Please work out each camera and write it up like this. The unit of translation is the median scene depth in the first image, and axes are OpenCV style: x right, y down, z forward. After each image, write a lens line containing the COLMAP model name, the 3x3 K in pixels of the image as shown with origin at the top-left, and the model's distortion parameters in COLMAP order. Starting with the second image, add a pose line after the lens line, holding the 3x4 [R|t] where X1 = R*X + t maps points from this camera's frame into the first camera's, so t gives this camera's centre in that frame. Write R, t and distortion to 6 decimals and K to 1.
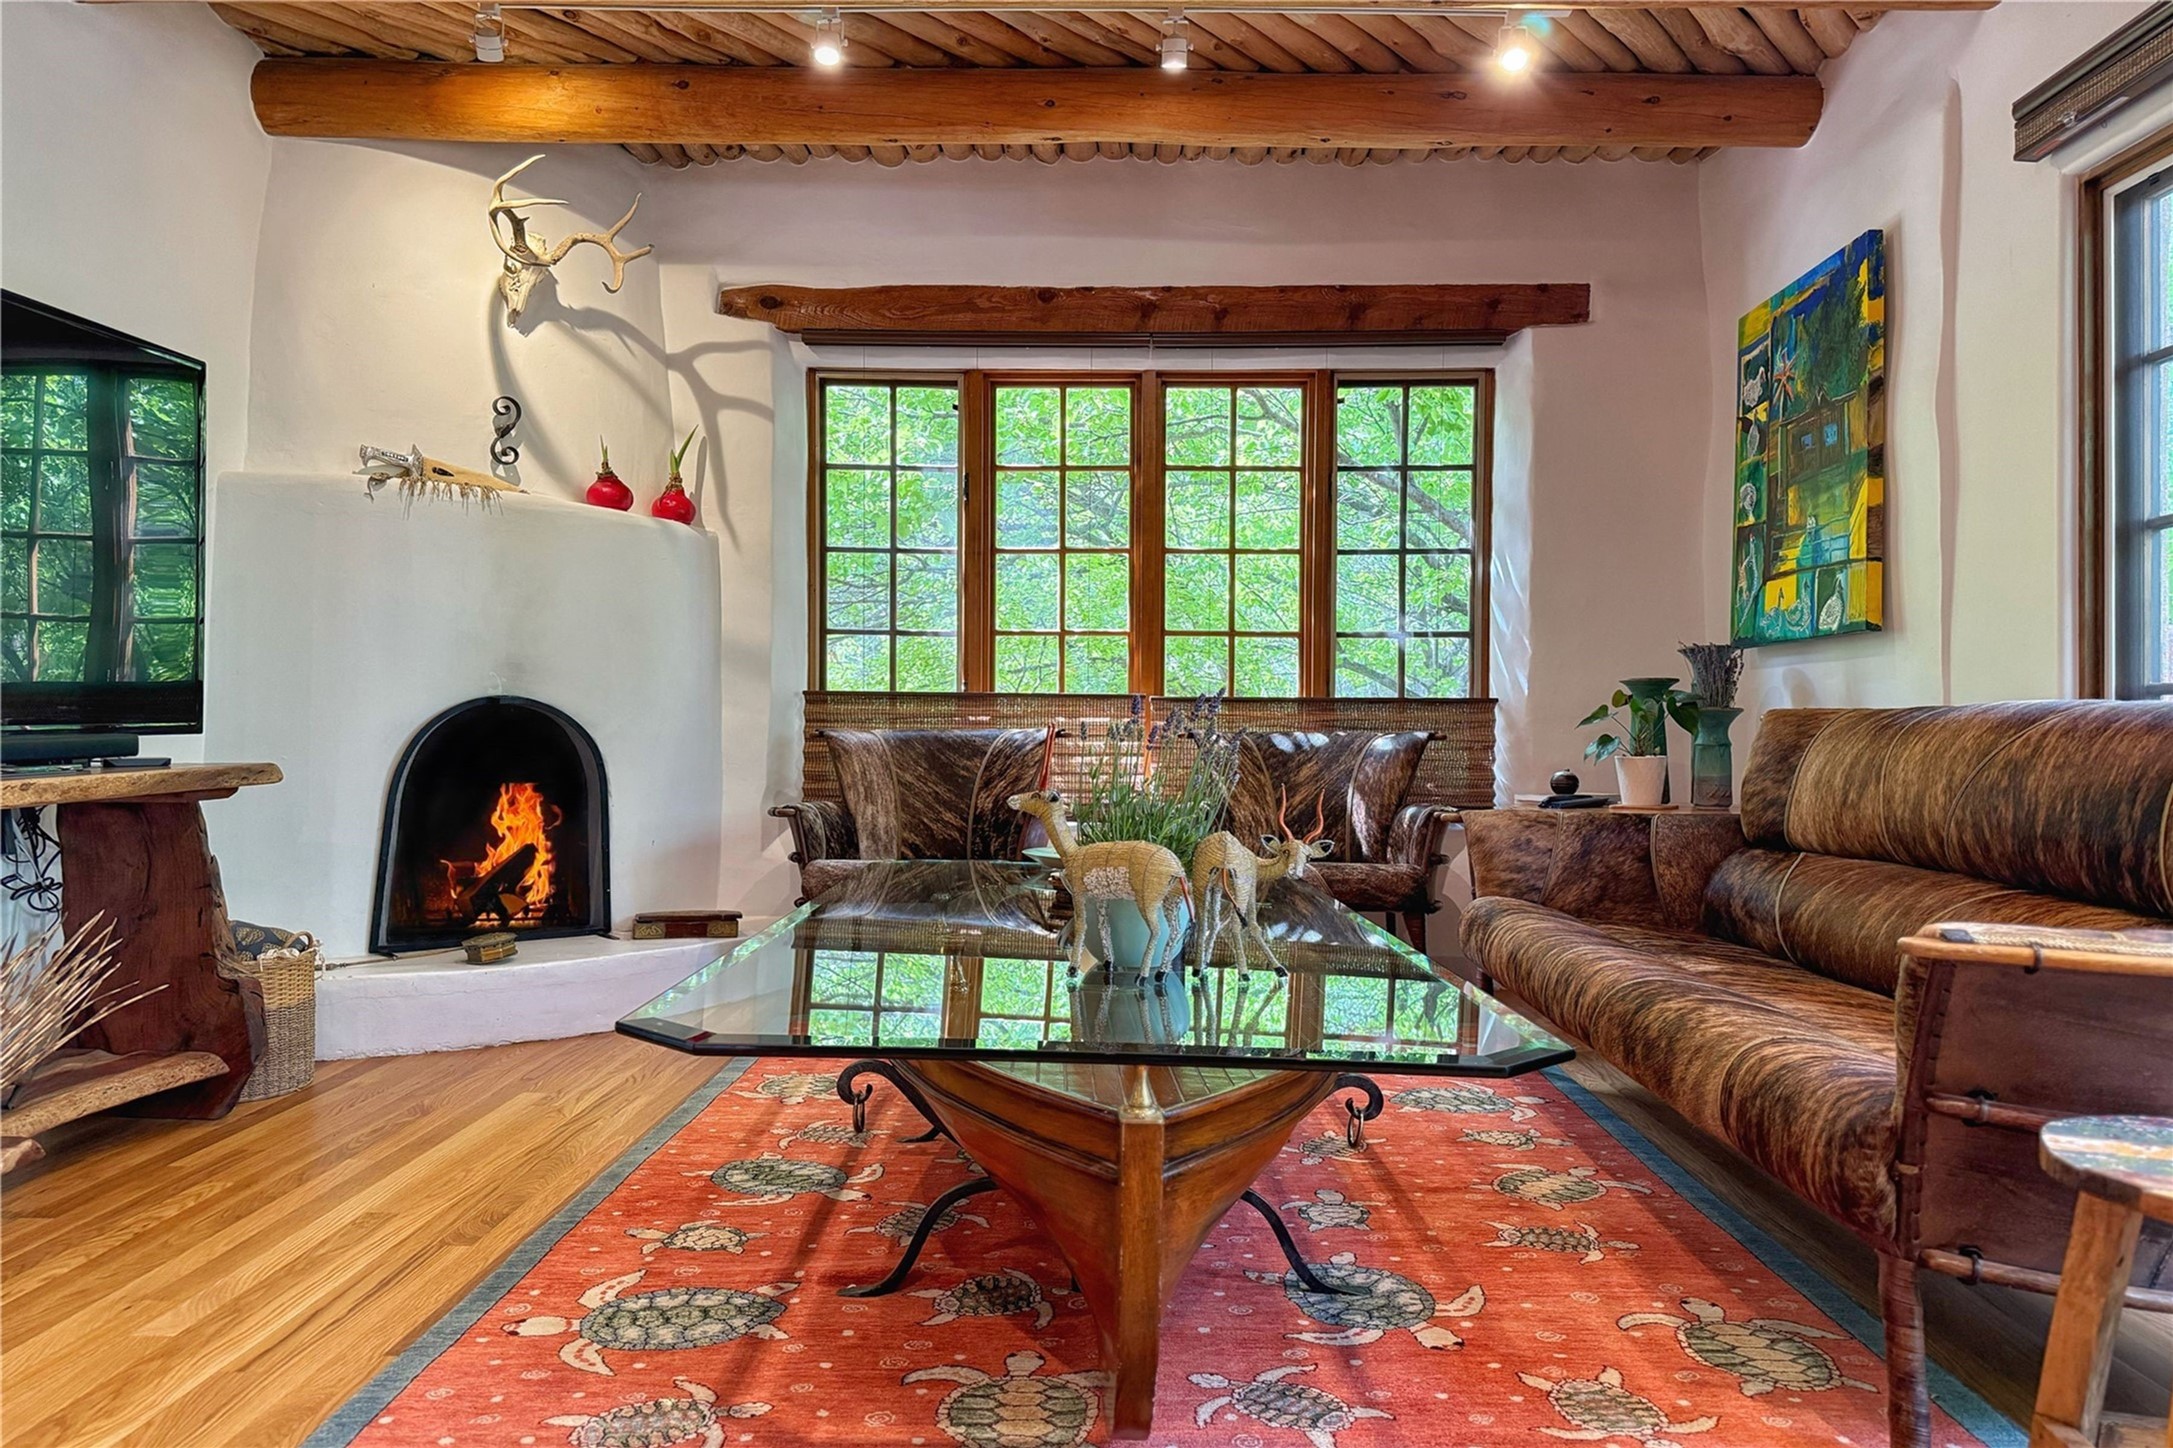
lens RADIAL K [[1550.9, 0, 1086.5], [0, 1550.9, 724.0], [0, 0, 1]] dist [0.037274, -0.055684]
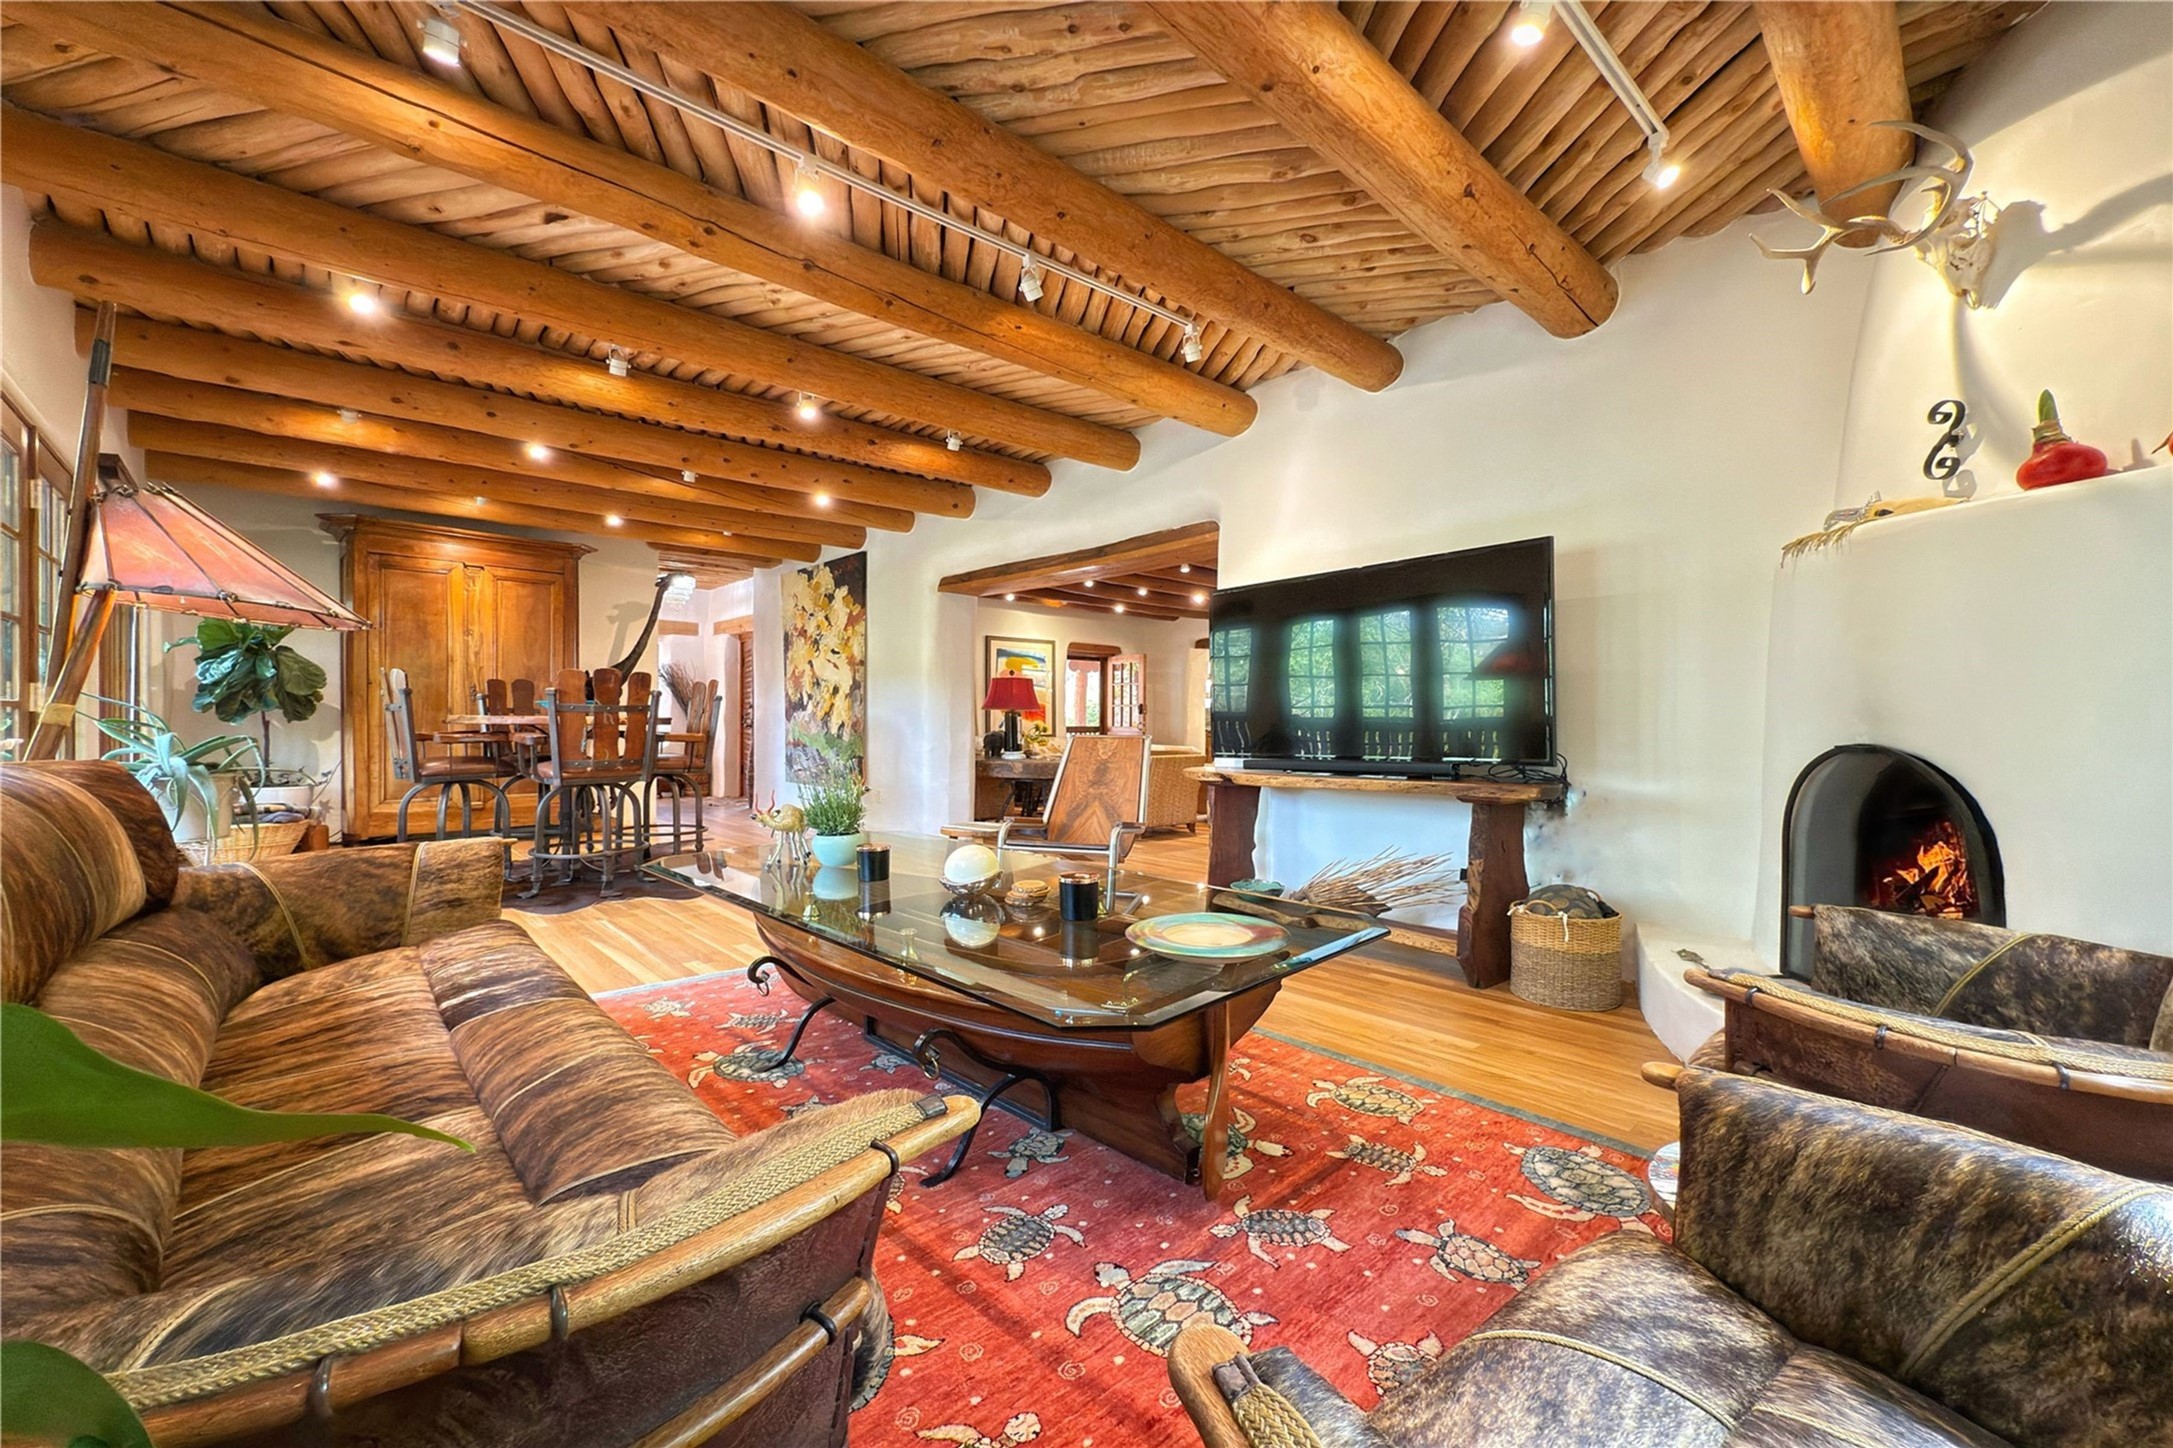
lens RADIAL K [[885.0, 0, 1086.5], [0, 885.0, 724.0], [0, 0, 1]] dist [-0.001205, -0.000157]
pose [[-0.726693, 0.000136, -0.686962, 0.627073], [-0.004626, 0.999976, 0.005091, -0.059307], [0.686947, 0.006877, -0.726675, 2.065278]]
